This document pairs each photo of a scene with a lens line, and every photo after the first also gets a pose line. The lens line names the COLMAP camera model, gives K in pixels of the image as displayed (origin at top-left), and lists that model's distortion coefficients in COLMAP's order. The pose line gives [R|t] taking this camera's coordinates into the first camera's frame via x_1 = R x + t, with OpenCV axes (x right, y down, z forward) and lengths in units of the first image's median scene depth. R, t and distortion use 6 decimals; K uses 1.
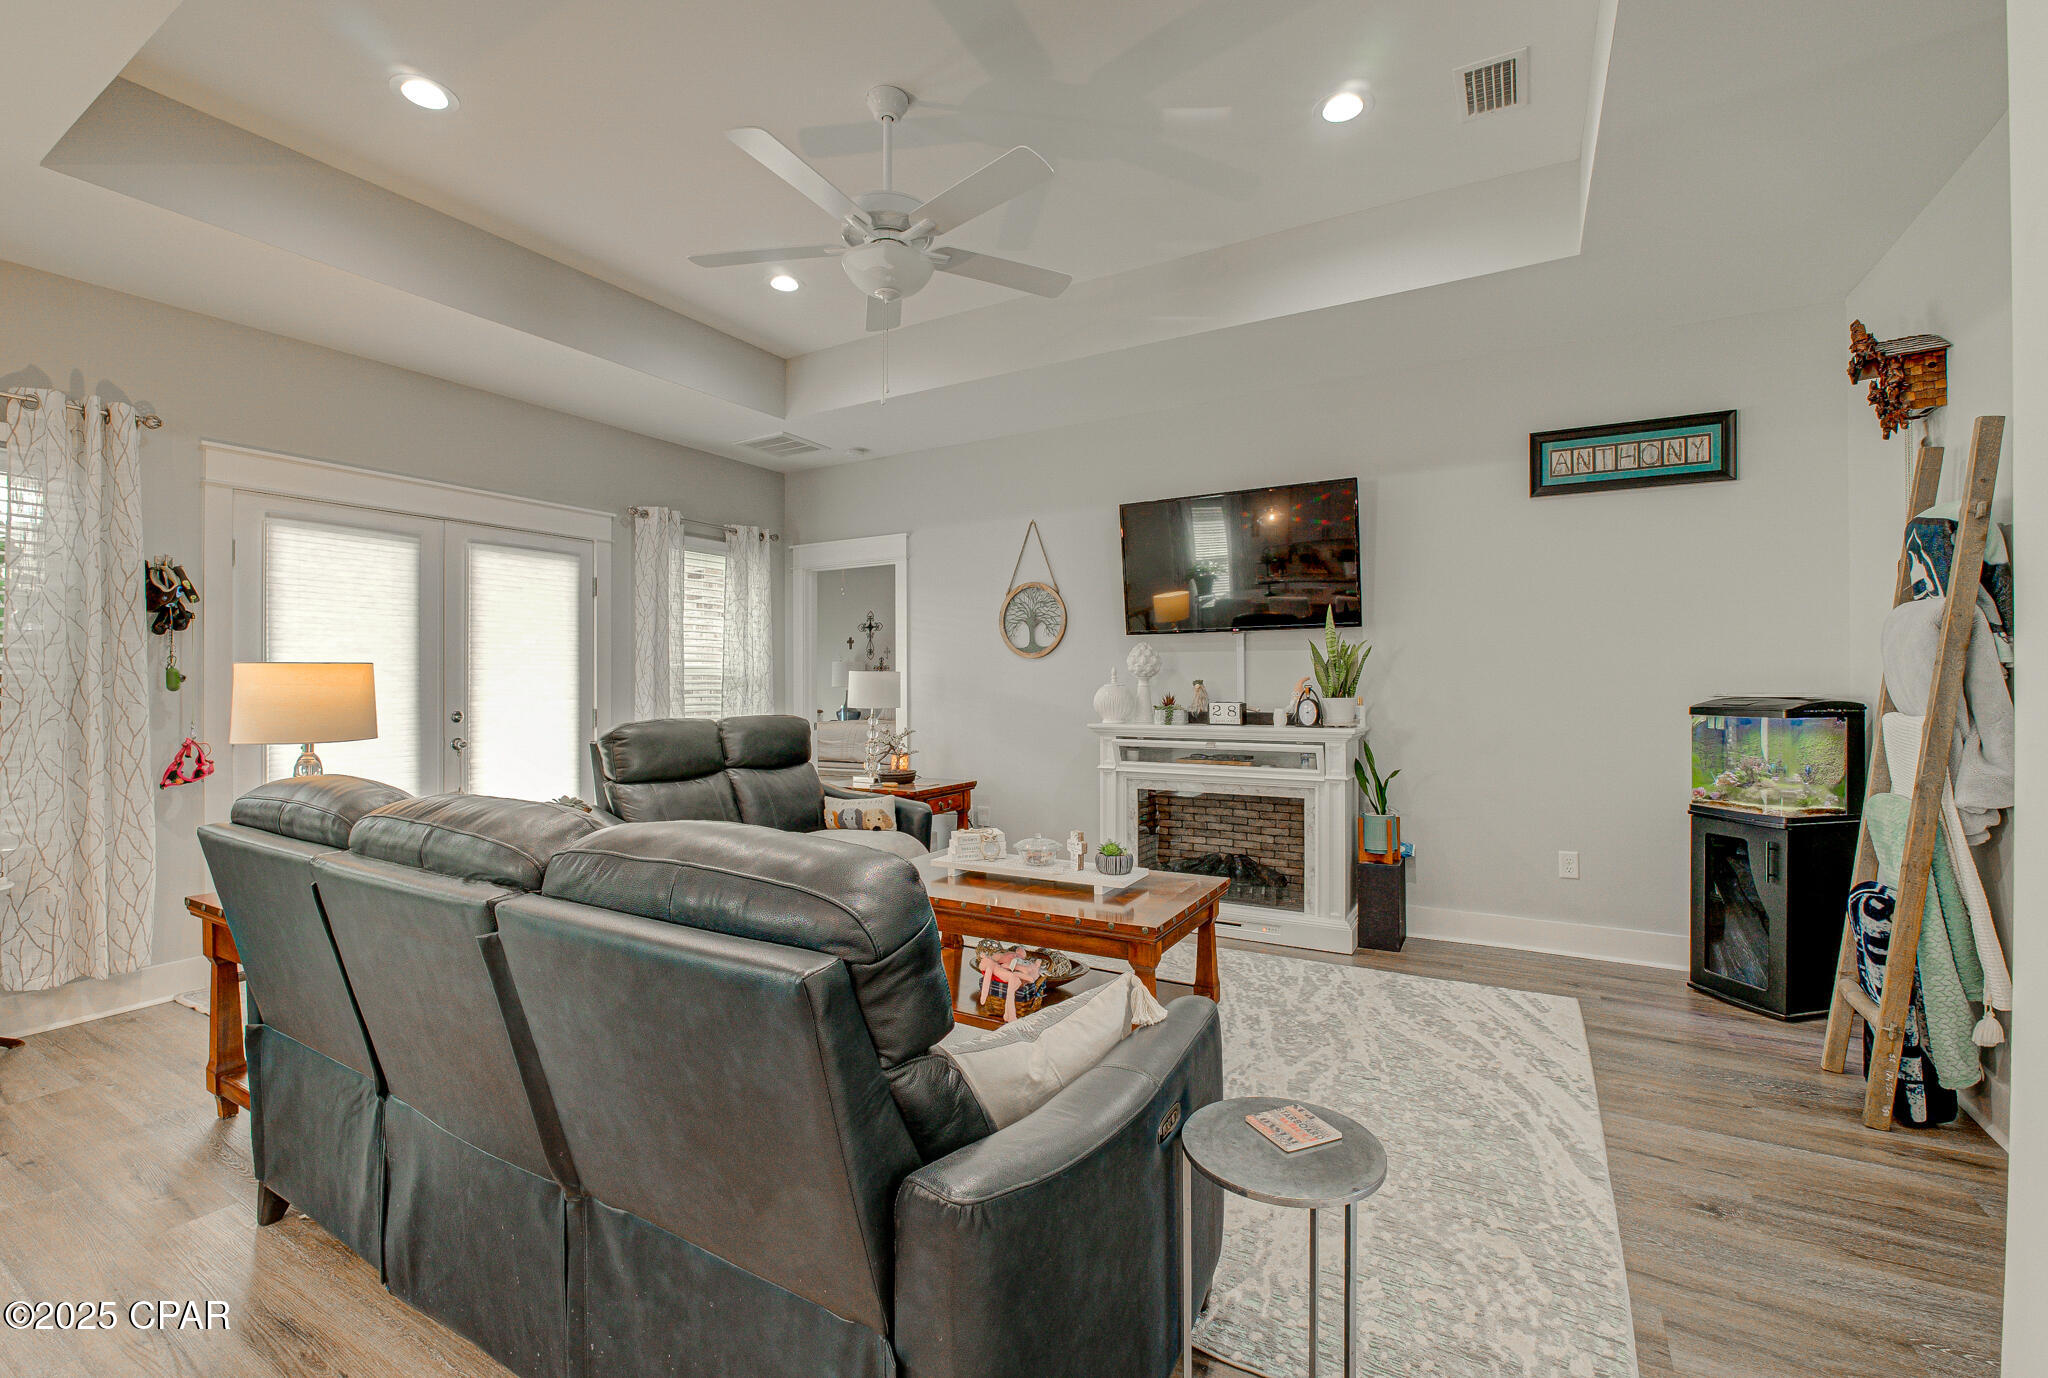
lens RADIAL K [[885.4, 0, 1023.2], [0, 885.4, 679.6], [0, 0, 1]] dist [-0.021681, 0.002874]
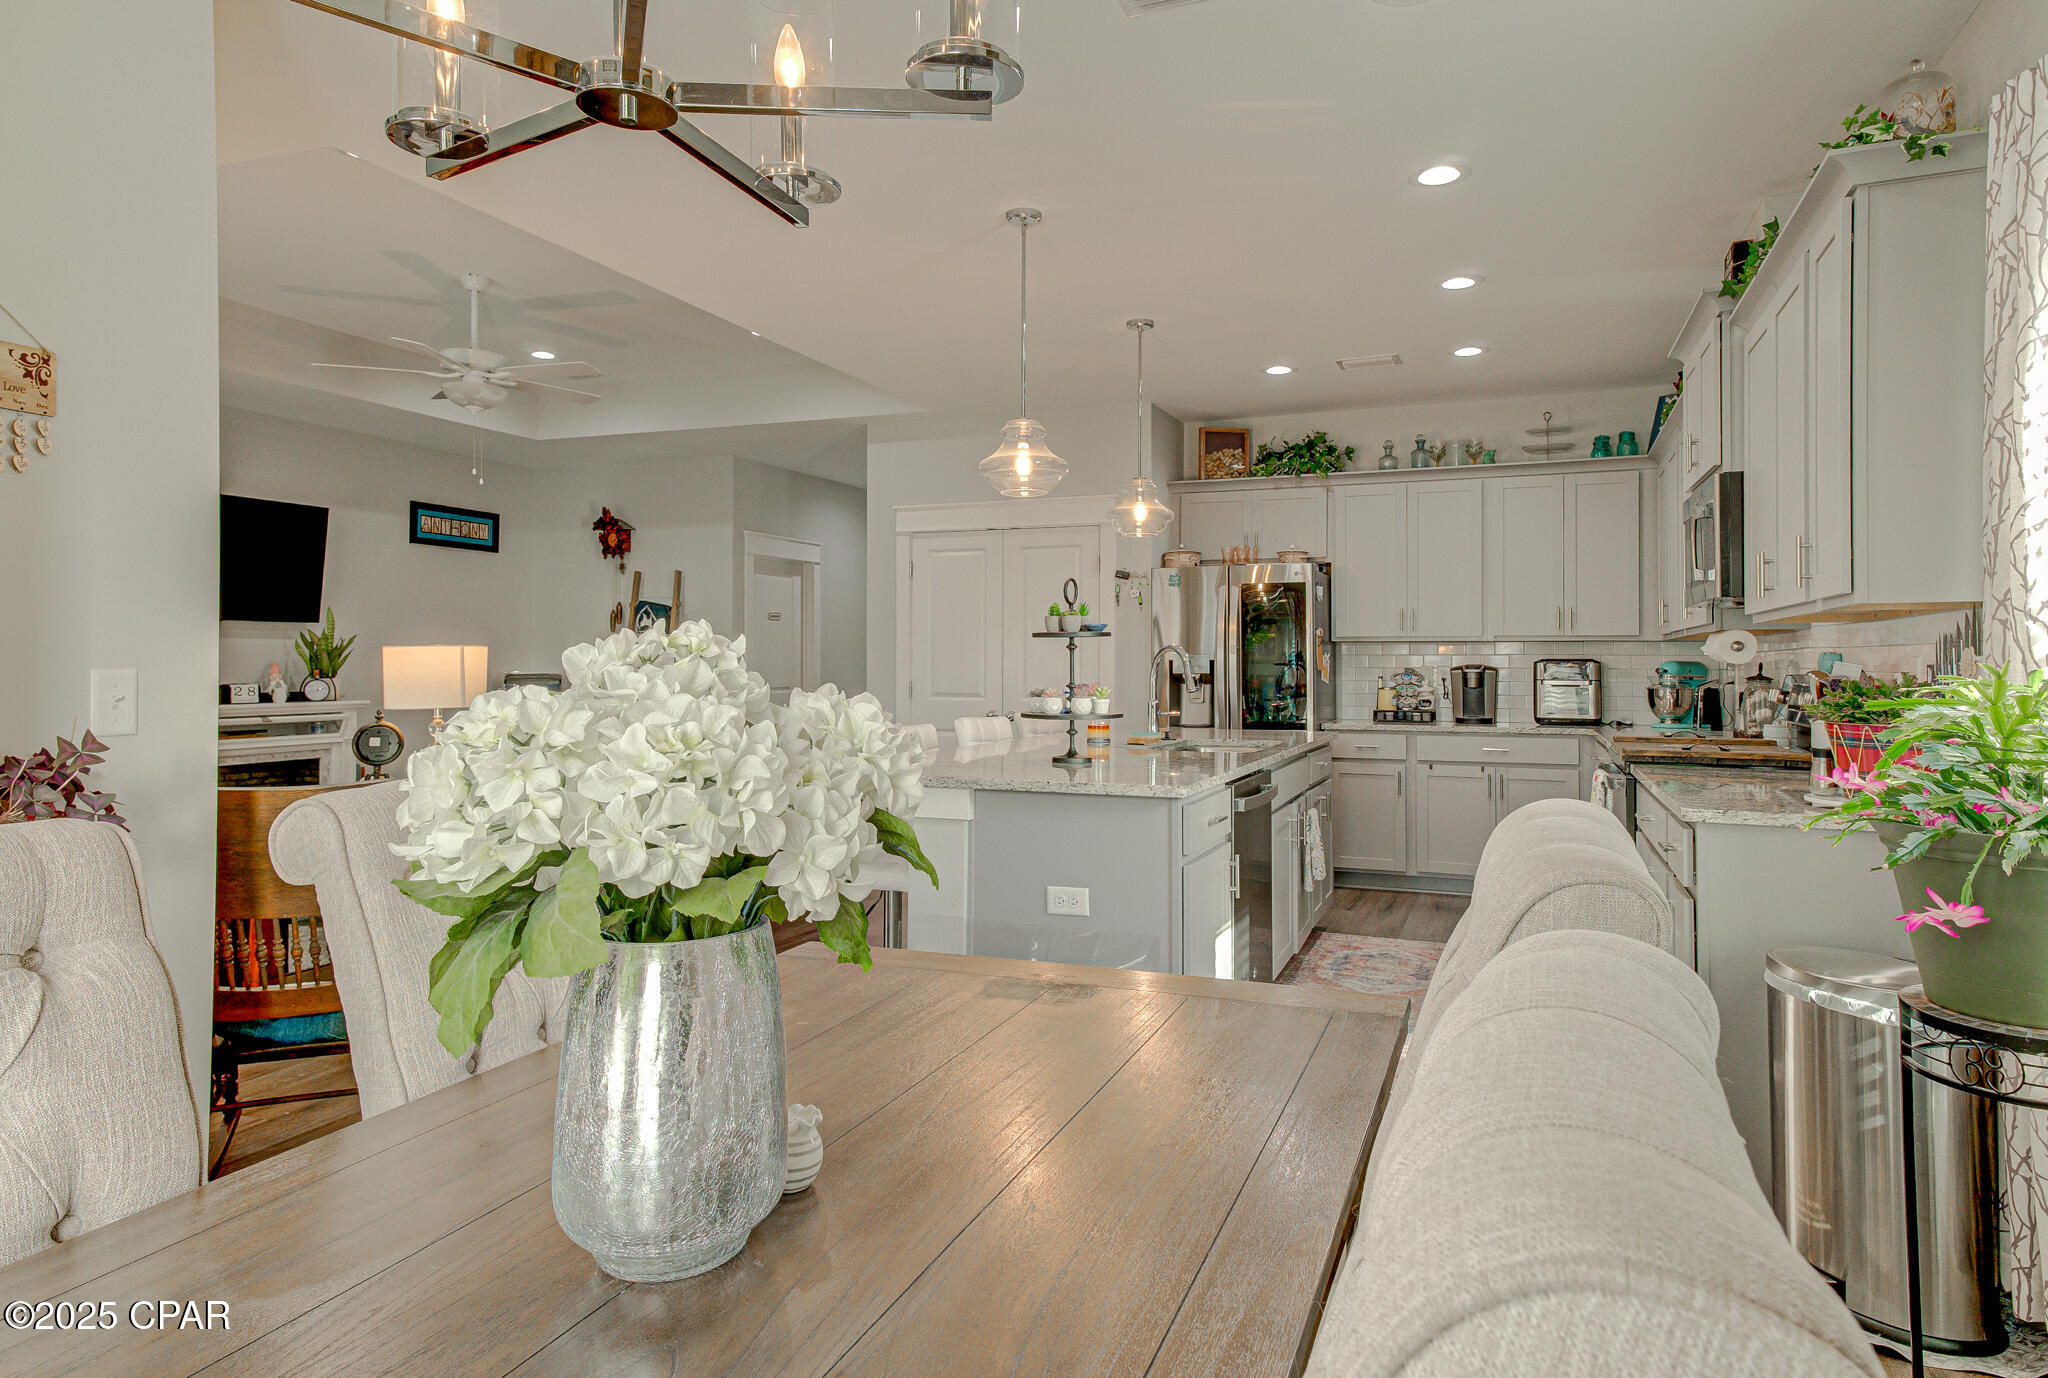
lens RADIAL K [[1196.7, 0, 1045.5], [0, 1196.7, 639.8], [0, 0, 1]] dist [0.046490, 0.005006]
pose [[-0.151412, 0.025360, 0.988145, -1.503883], [0.000356, 0.999672, -0.025601, 0.009918], [-0.988471, -0.003525, -0.151371, 0.224477]]
